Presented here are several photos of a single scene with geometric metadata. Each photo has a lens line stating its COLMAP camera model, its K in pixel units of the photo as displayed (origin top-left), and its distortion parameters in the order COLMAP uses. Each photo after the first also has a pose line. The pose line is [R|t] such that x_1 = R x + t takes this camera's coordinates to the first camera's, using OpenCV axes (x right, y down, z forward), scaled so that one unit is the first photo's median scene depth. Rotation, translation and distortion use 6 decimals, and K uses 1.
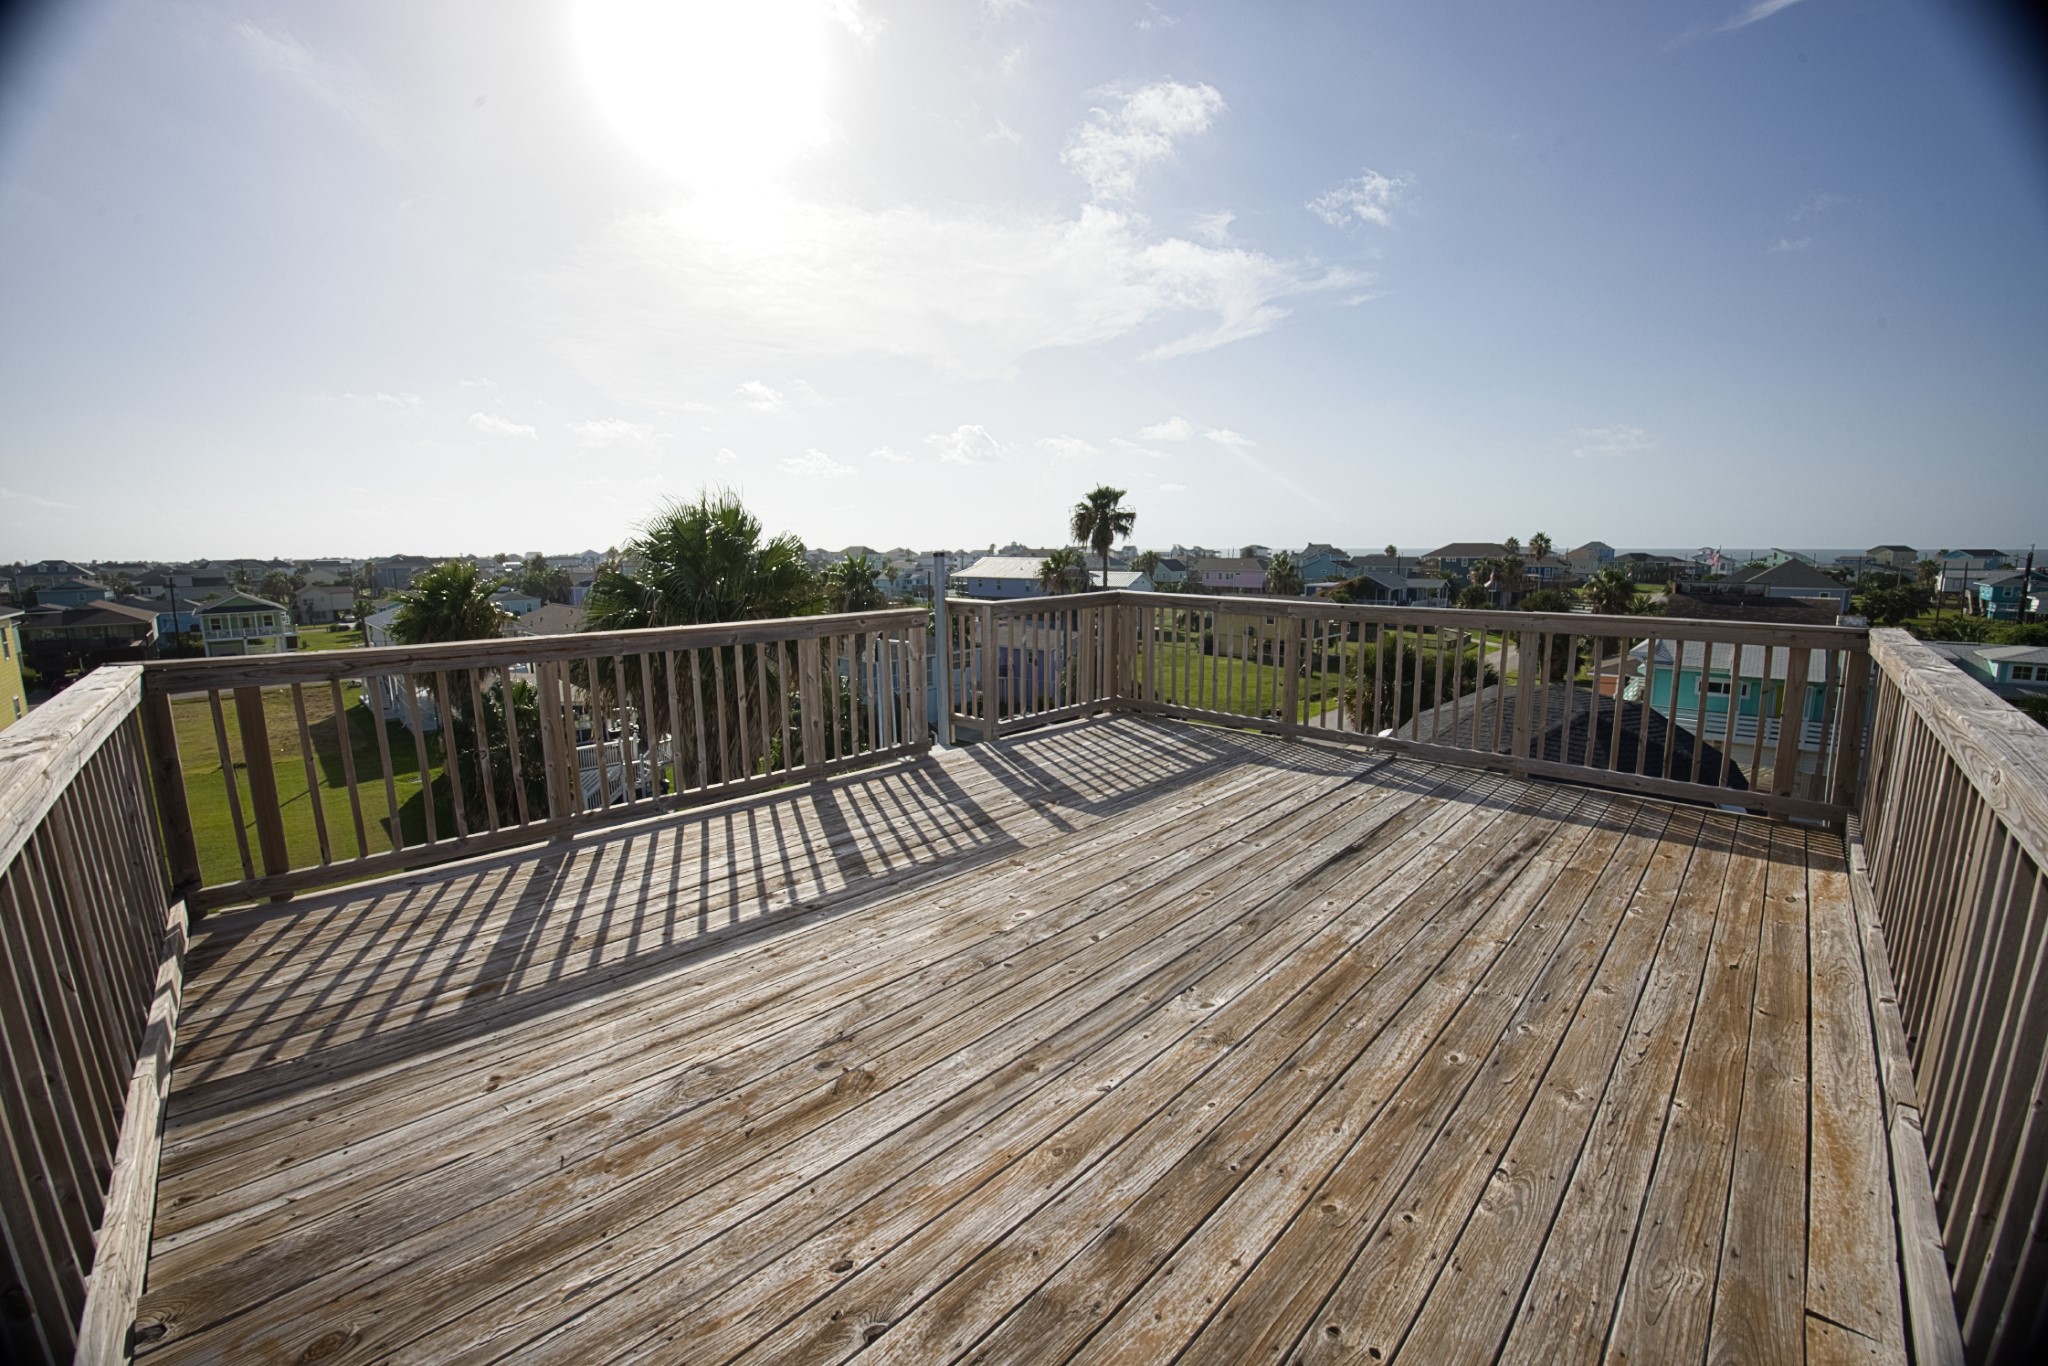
lens RADIAL K [[794.7, 0, 1094.4], [0, 794.7, 674.5], [0, 0, 1]] dist [-0.043609, -0.000063]
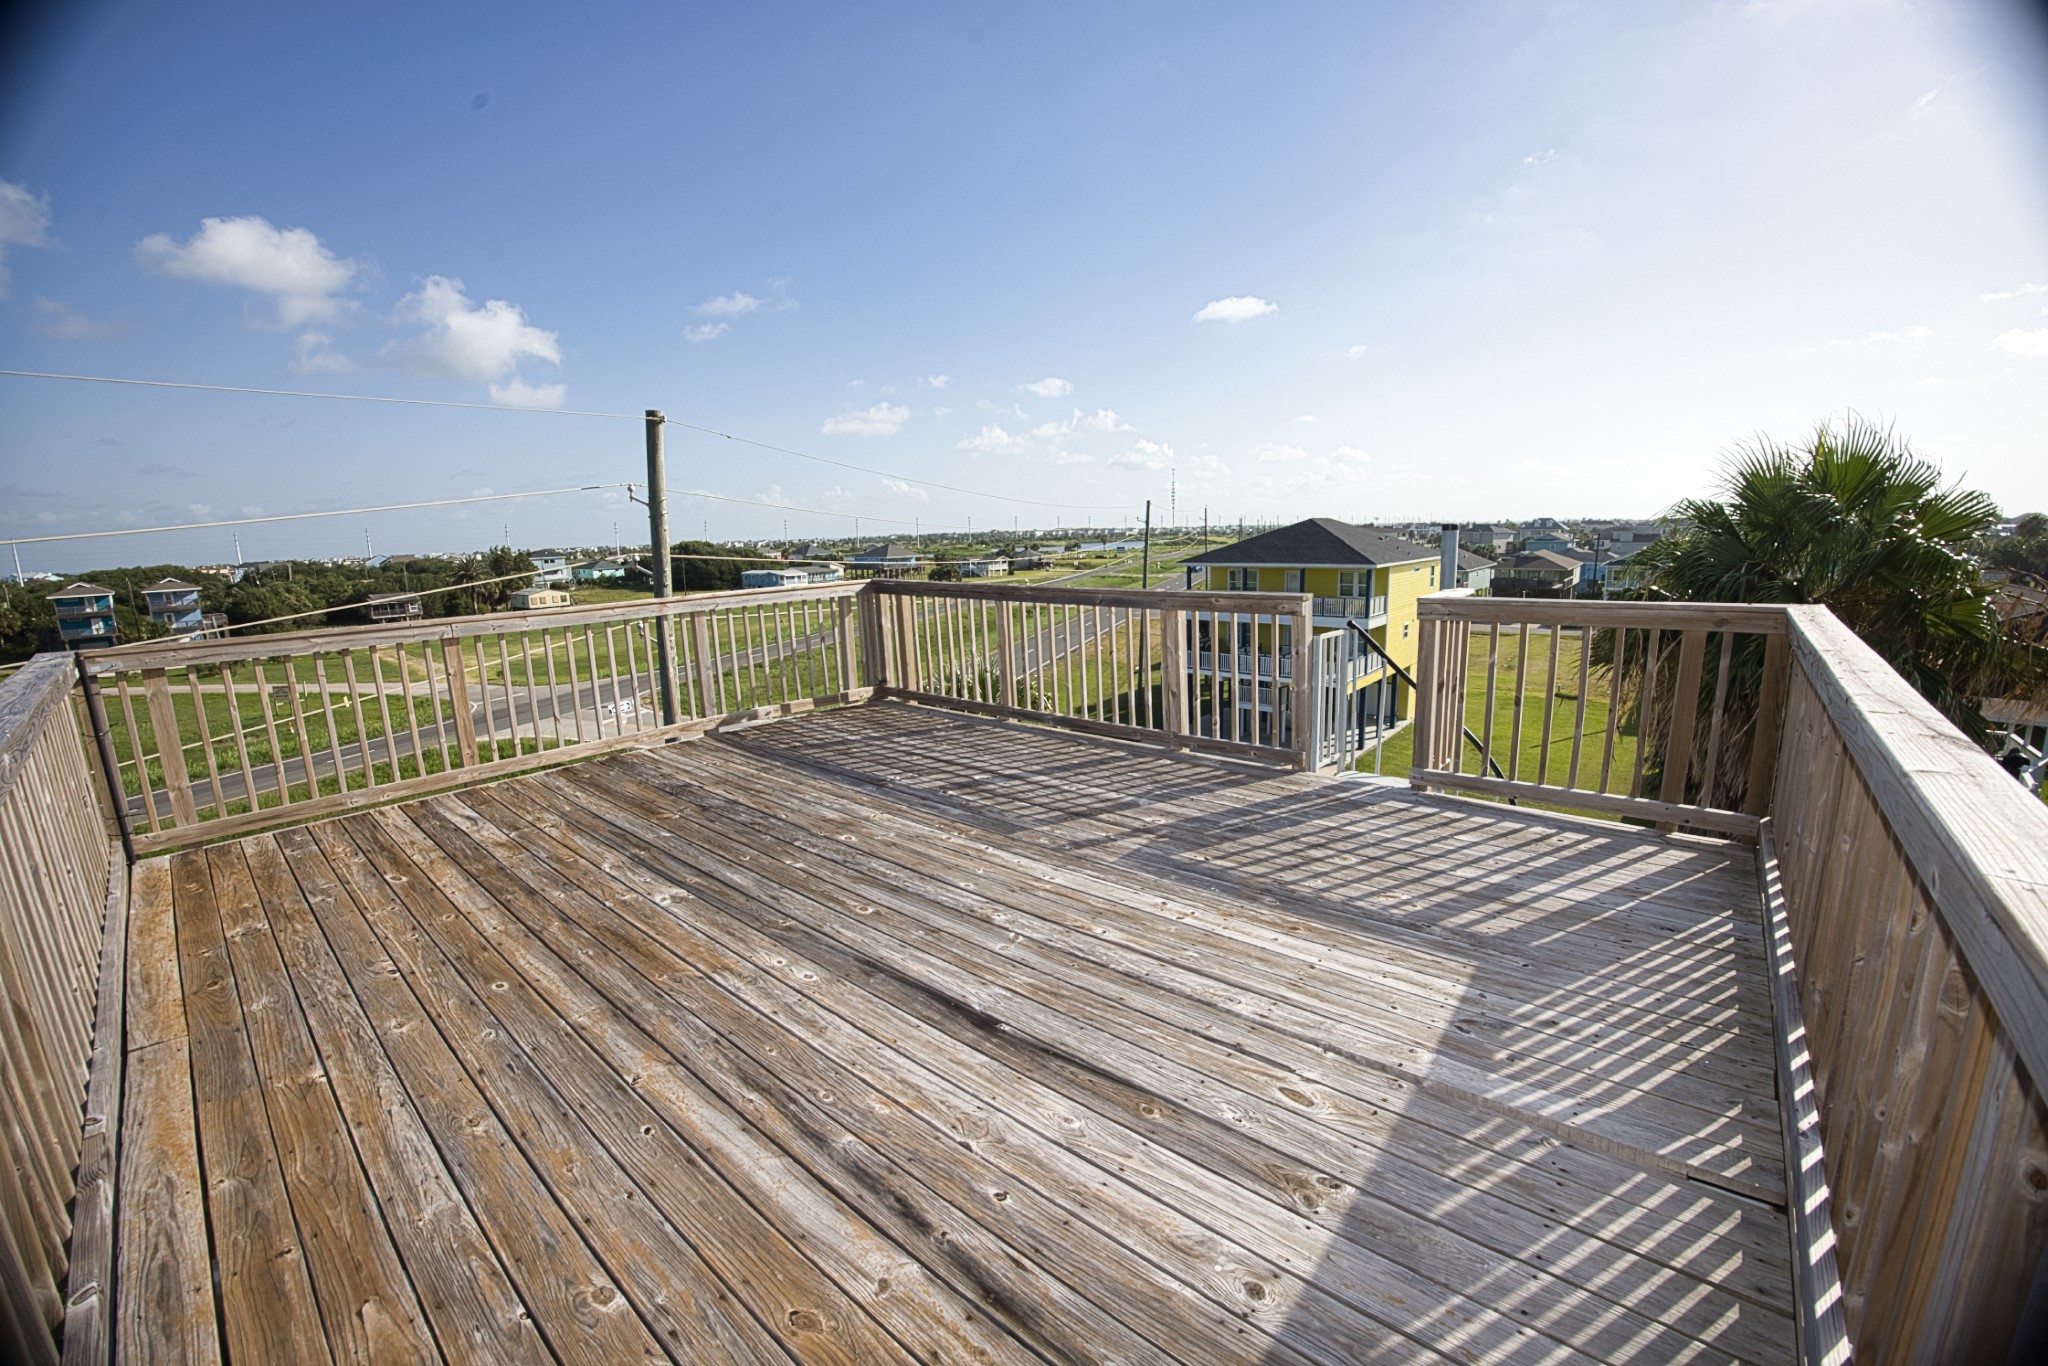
lens RADIAL K [[810.5, 0, 1006.8], [0, 810.5, 679.9], [0, 0, 1]] dist [-0.071285, 0.013152]
pose [[0.006615, 0.178757, -0.983871, 0.786155], [-0.122168, 0.976667, 0.176627, -0.134143], [0.992487, 0.119029, 0.028299, 0.848965]]
